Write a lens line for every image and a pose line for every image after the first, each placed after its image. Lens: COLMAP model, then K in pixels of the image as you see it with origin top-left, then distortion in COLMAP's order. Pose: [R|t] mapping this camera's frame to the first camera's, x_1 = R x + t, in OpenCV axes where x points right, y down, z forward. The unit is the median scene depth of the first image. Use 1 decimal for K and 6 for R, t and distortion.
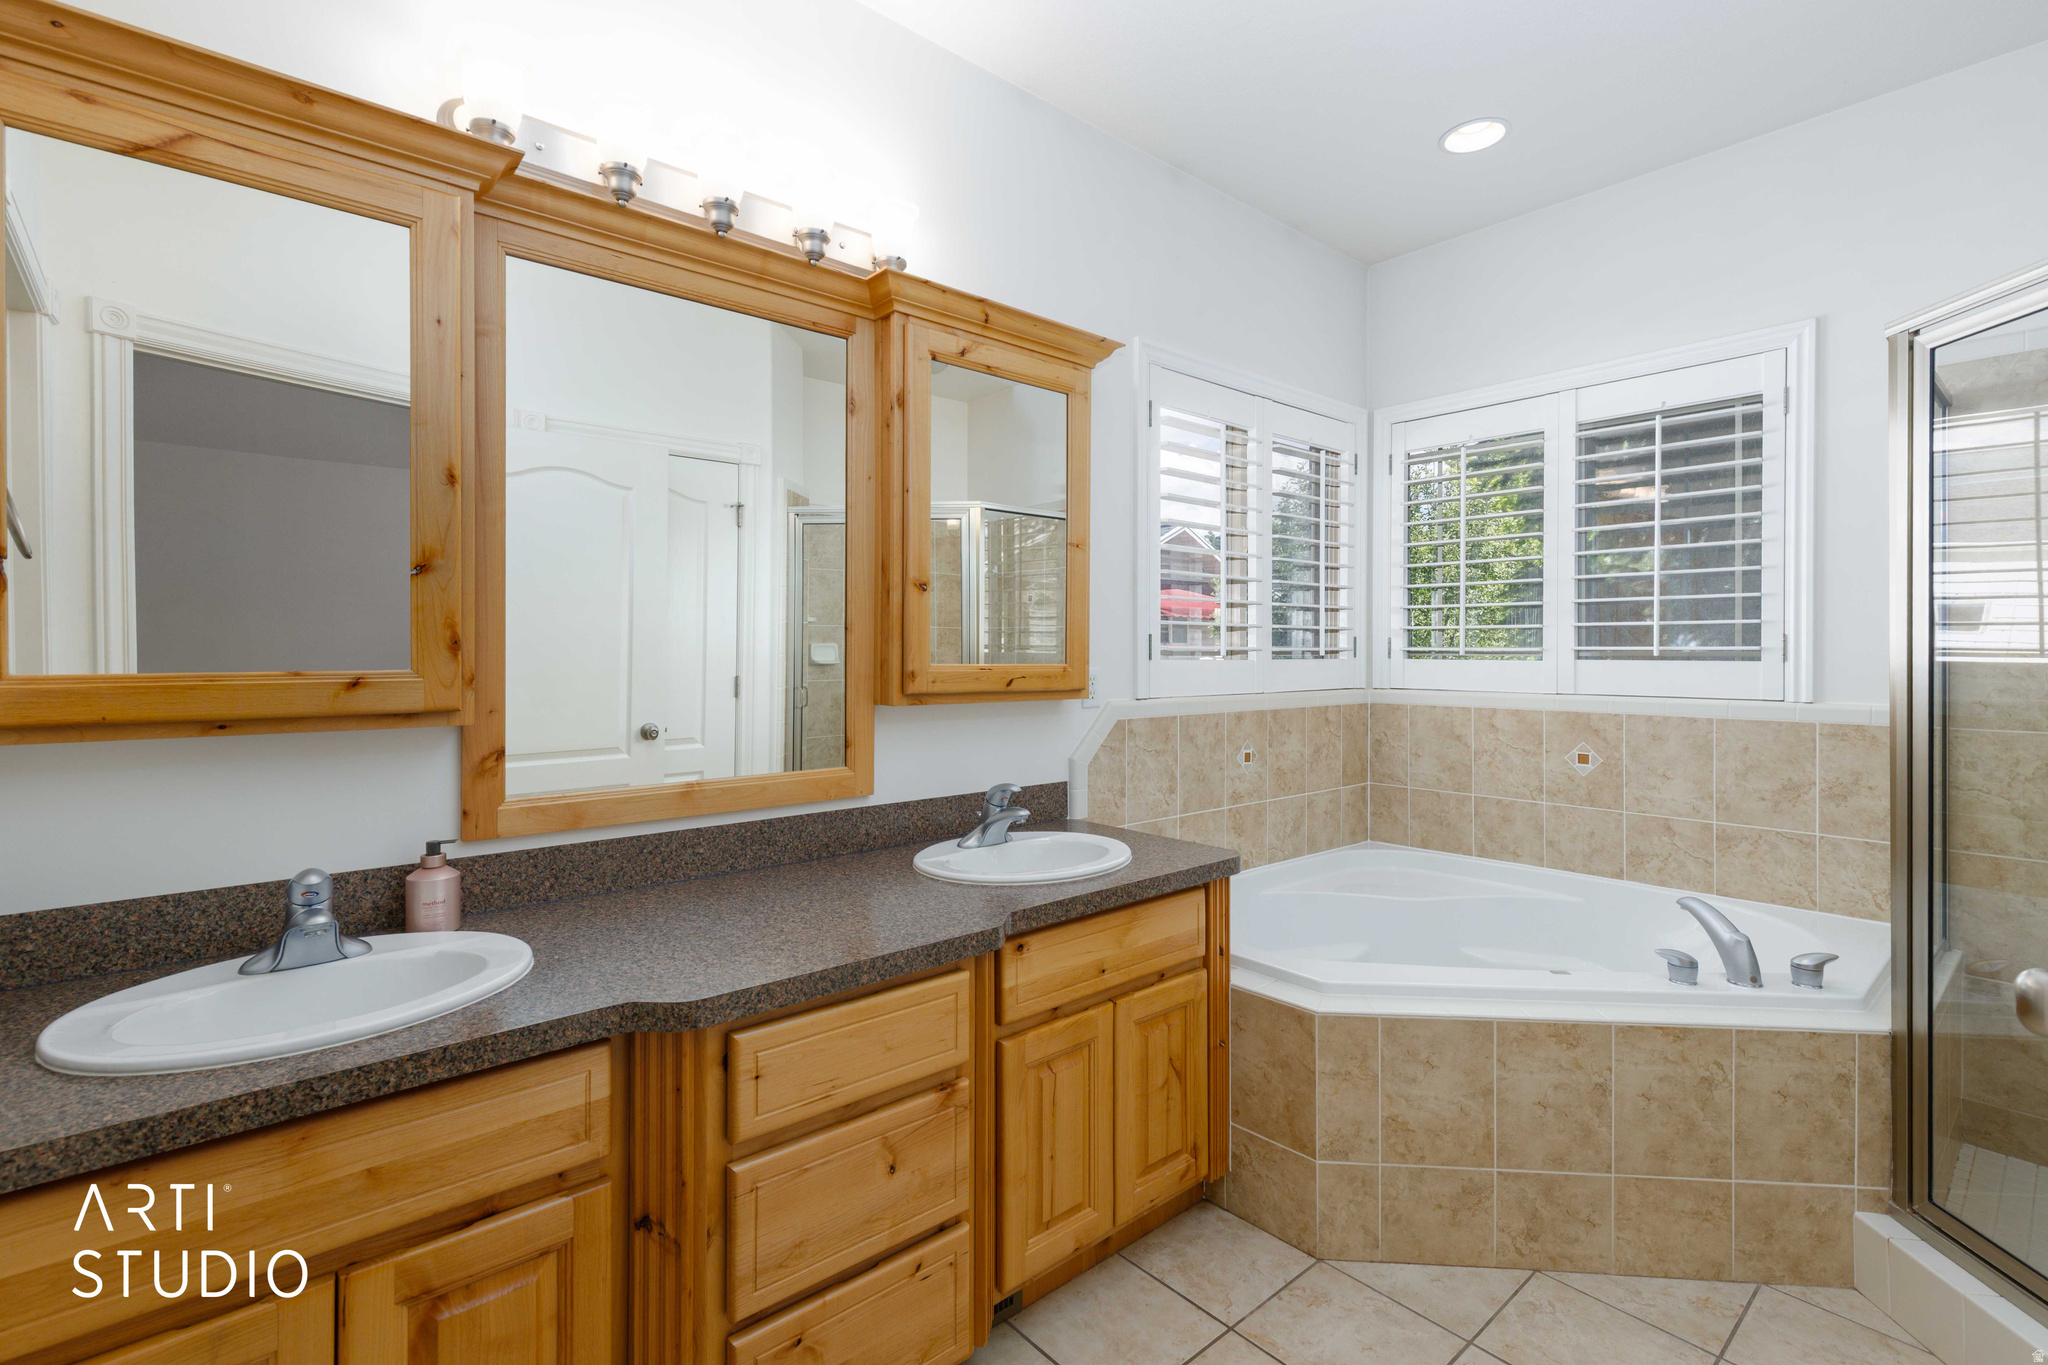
lens RADIAL K [[938.1, 0, 1020.7], [0, 938.1, 629.4], [0, 0, 1]] dist [0.000992, -0.000445]
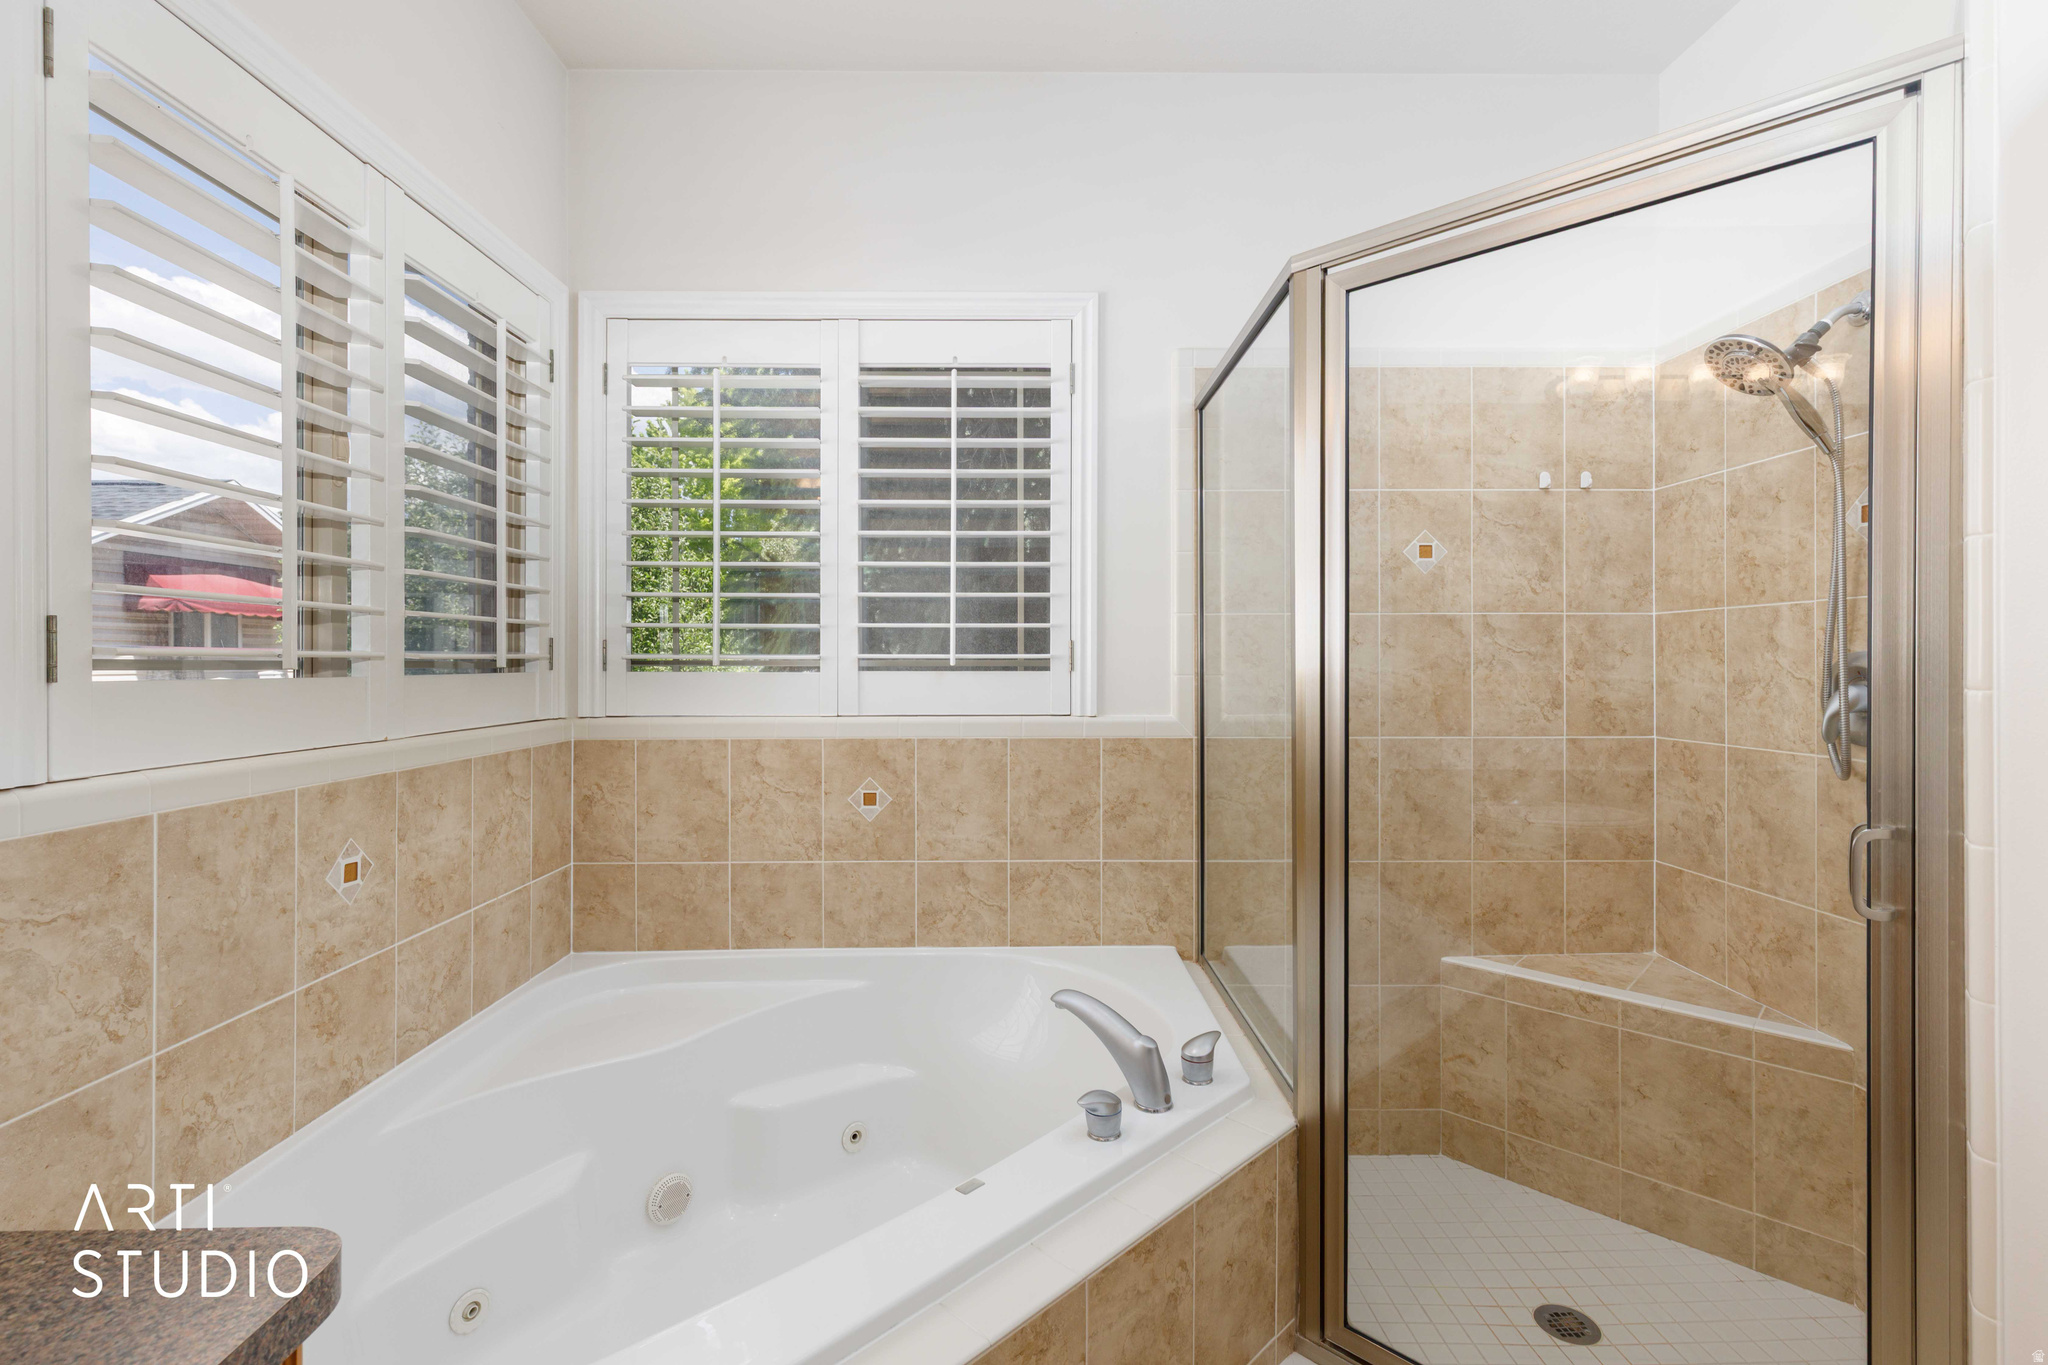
lens RADIAL K [[942.8, 0, 1021.0], [0, 942.8, 666.7], [0, 0, 1]] dist [0.011307, -0.000310]
pose [[0.650478, -0.005933, 0.759502, 0.100245], [-0.014851, 0.999679, 0.020529, 0.012114], [-0.759380, -0.024633, 0.650181, 0.444858]]
